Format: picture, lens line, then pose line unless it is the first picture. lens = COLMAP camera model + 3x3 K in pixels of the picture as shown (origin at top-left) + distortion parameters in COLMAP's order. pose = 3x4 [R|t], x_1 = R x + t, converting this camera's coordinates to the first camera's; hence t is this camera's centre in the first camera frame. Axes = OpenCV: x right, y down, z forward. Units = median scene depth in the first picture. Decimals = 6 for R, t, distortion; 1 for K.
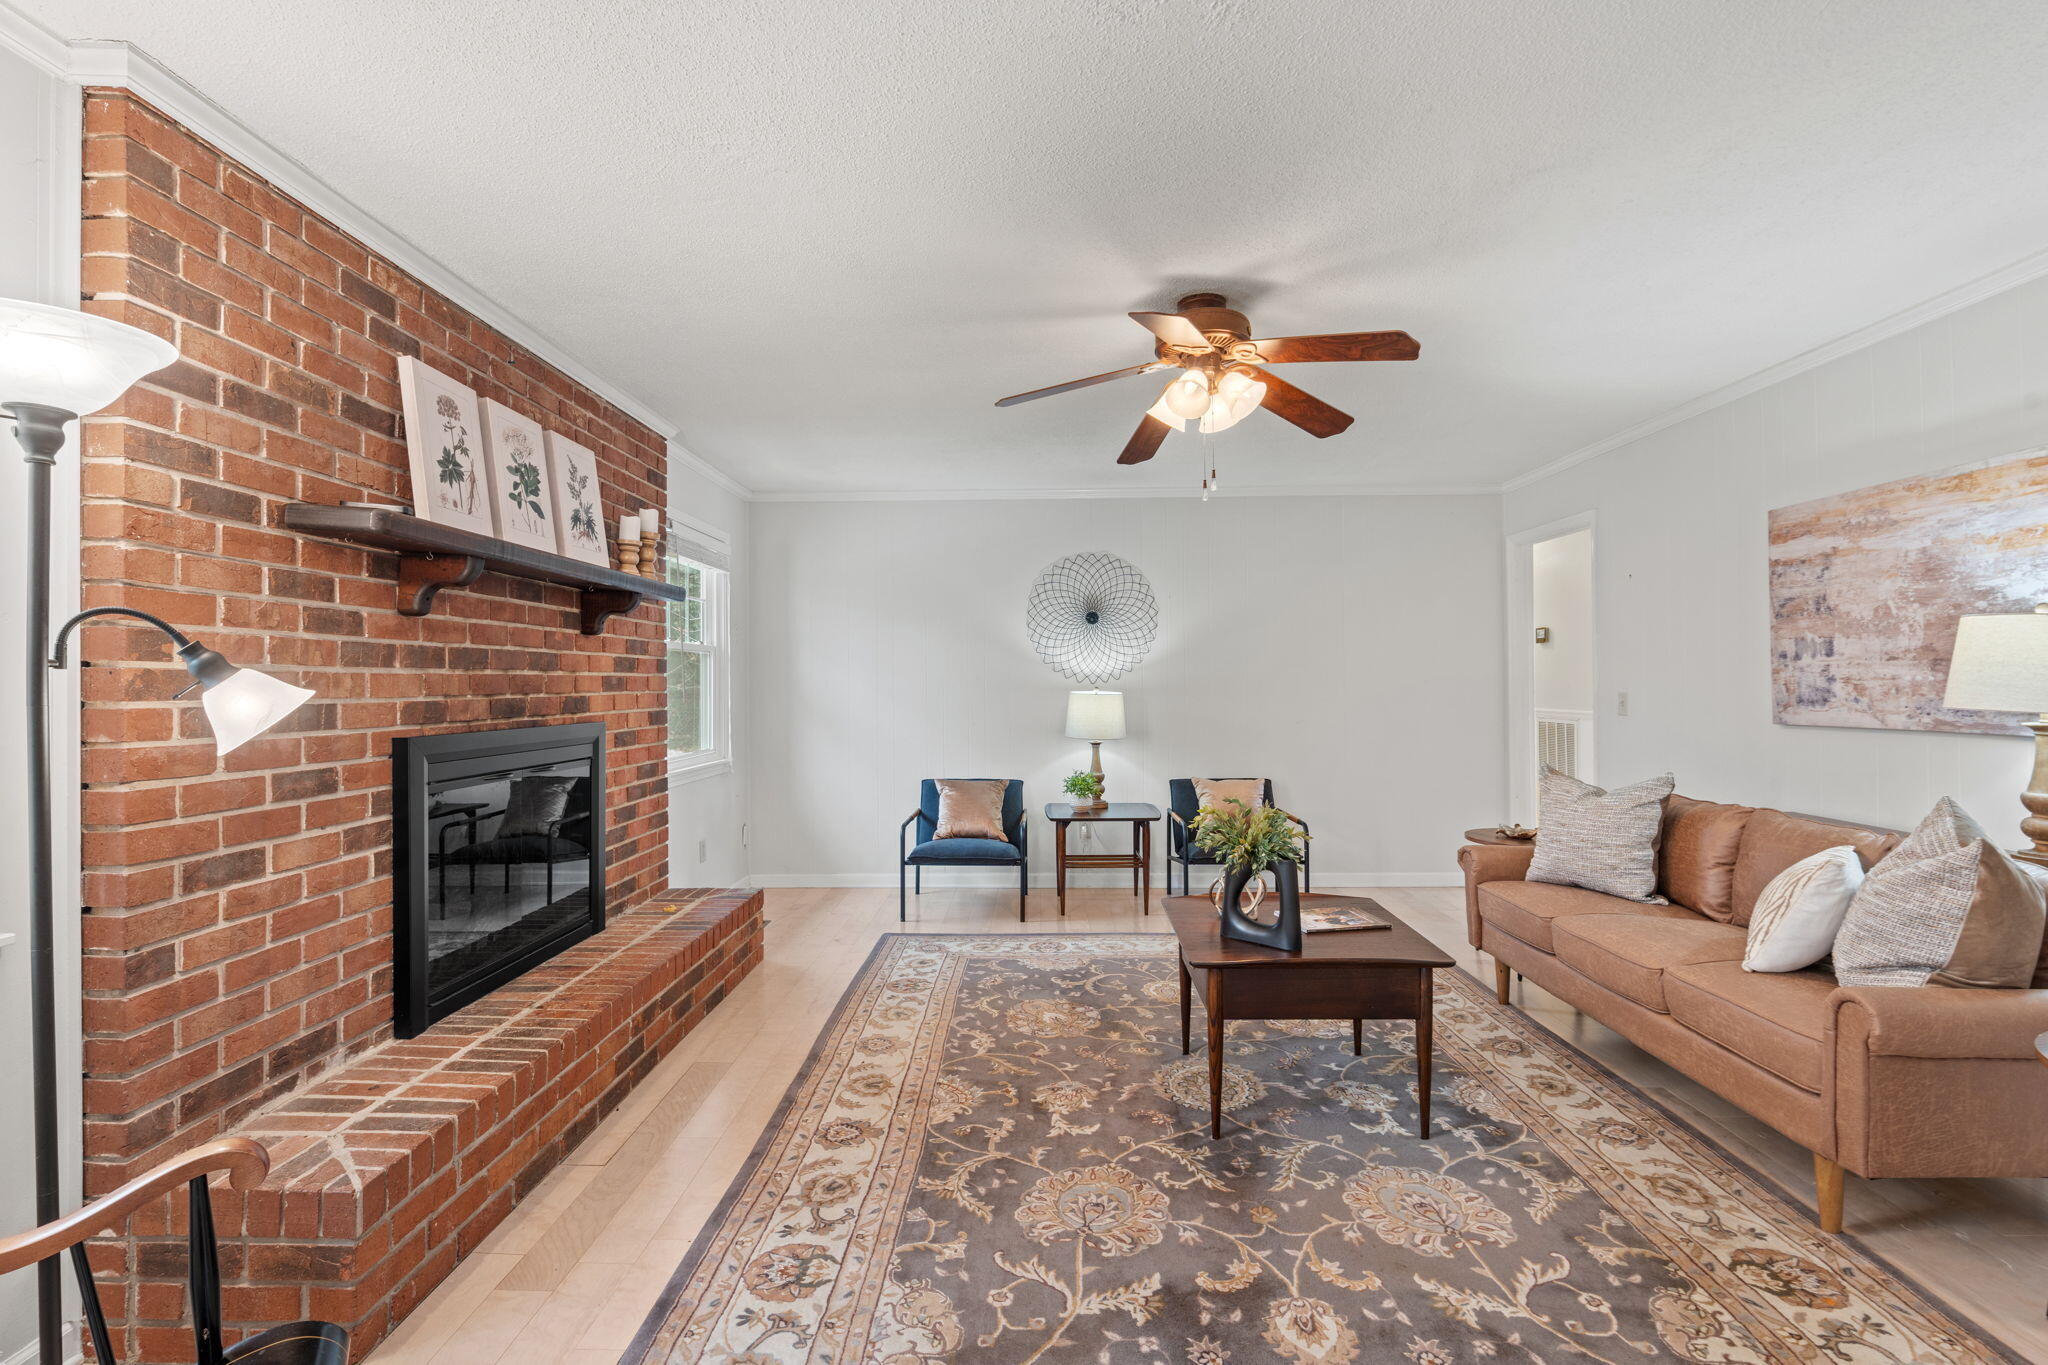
lens RADIAL K [[942.2, 0, 1021.4], [0, 942.2, 662.1], [0, 0, 1]] dist [0.011231, 0.000626]
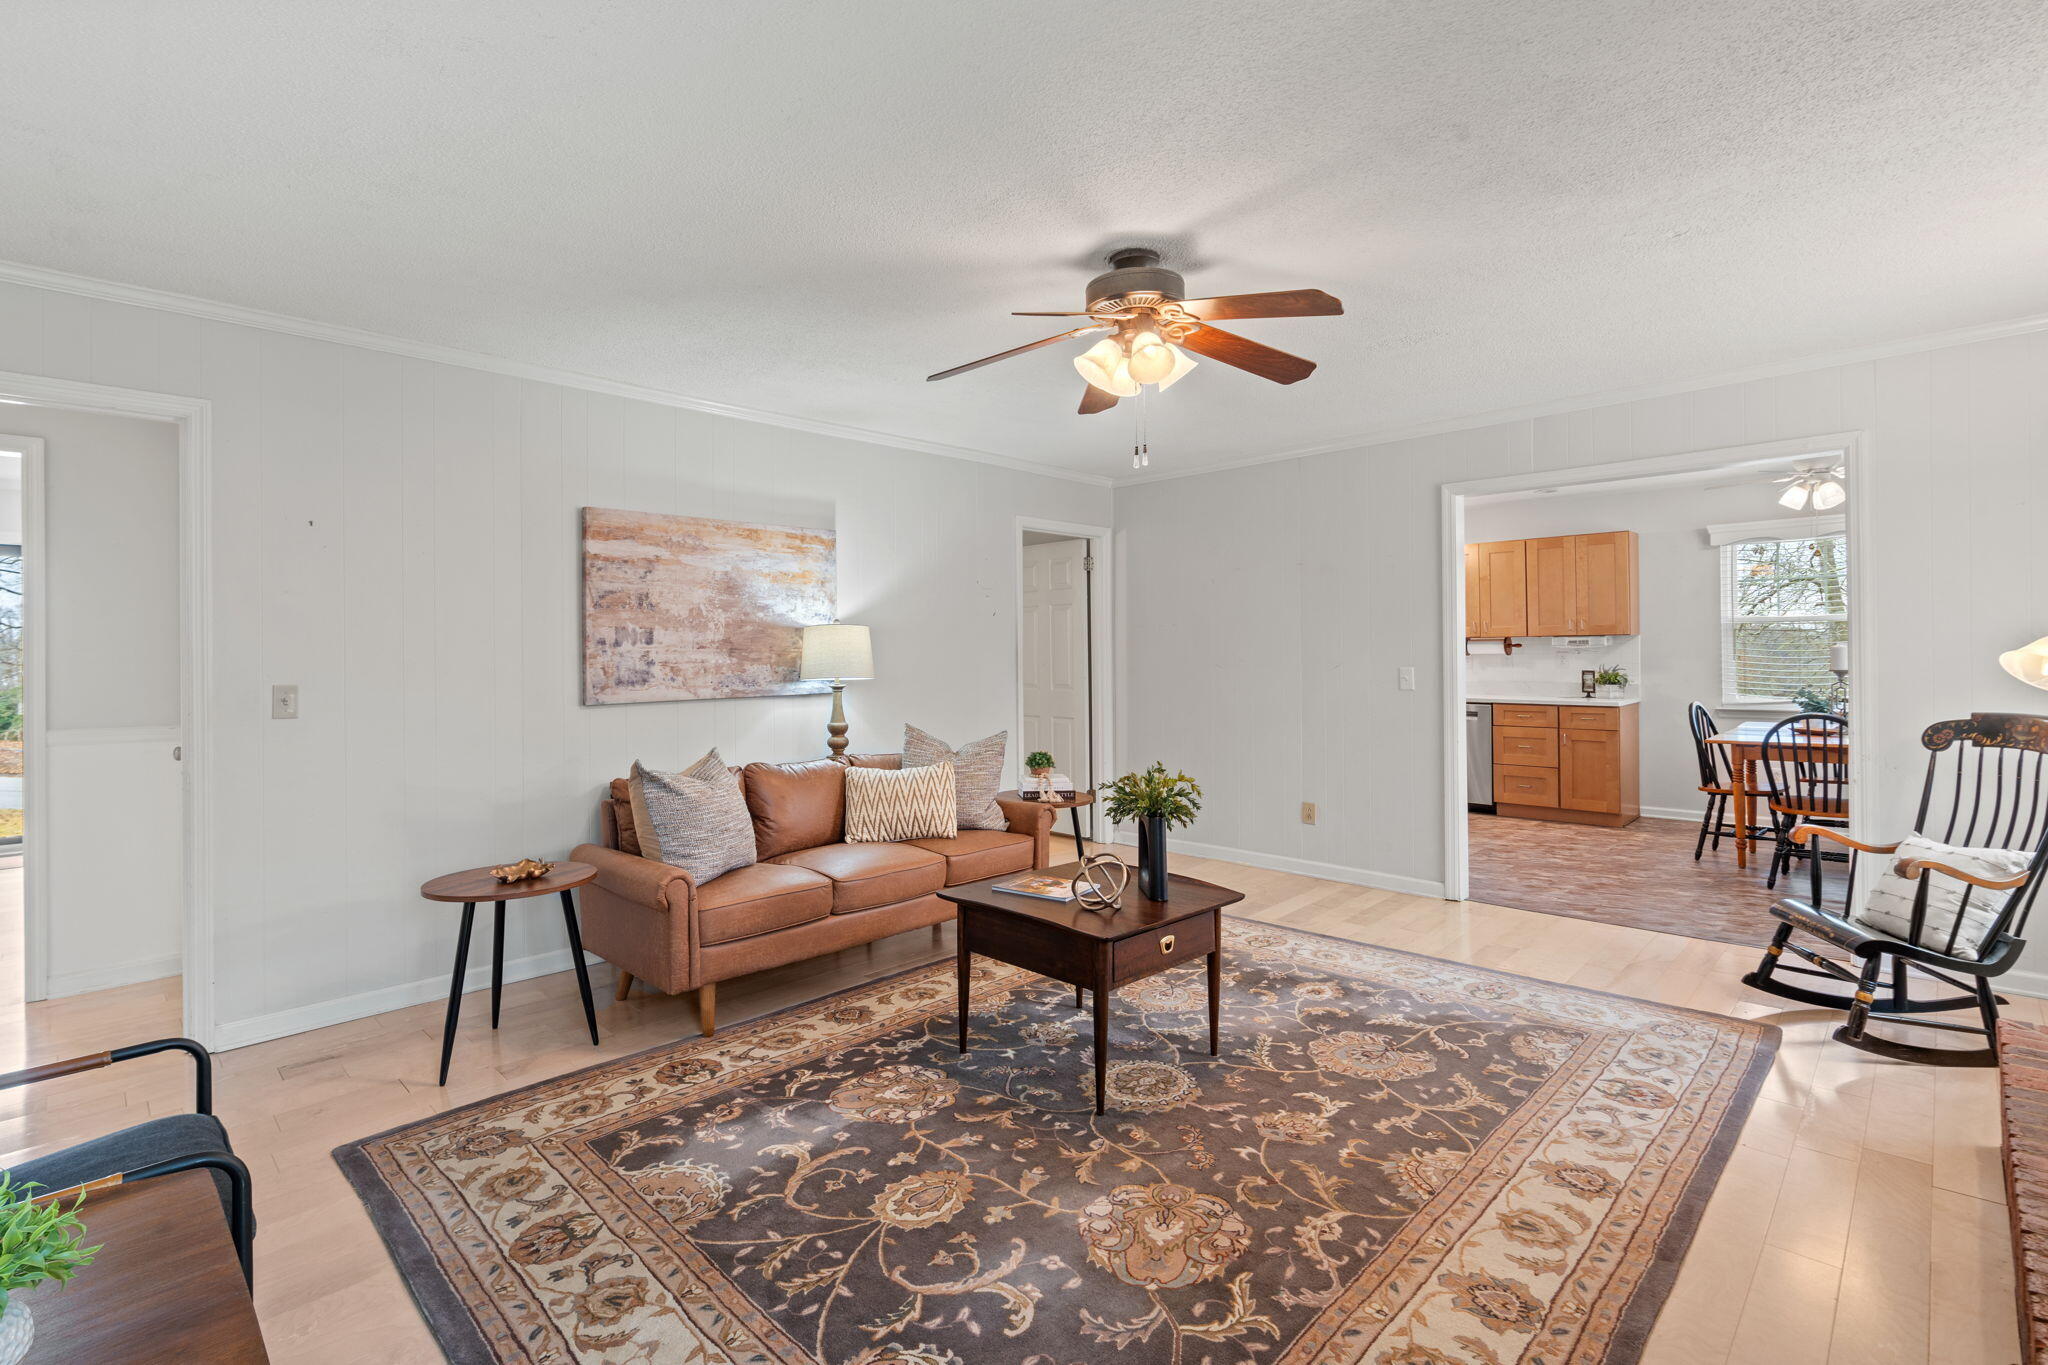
lens RADIAL K [[942.2, 0, 1021.4], [0, 942.2, 662.1], [0, 0, 1]] dist [0.011231, 0.000626]
pose [[-0.726869, 0.006150, 0.686749, -0.345772], [-0.001915, 0.999938, -0.010981, 0.031108], [-0.686774, -0.009297, -0.726812, 1.657509]]
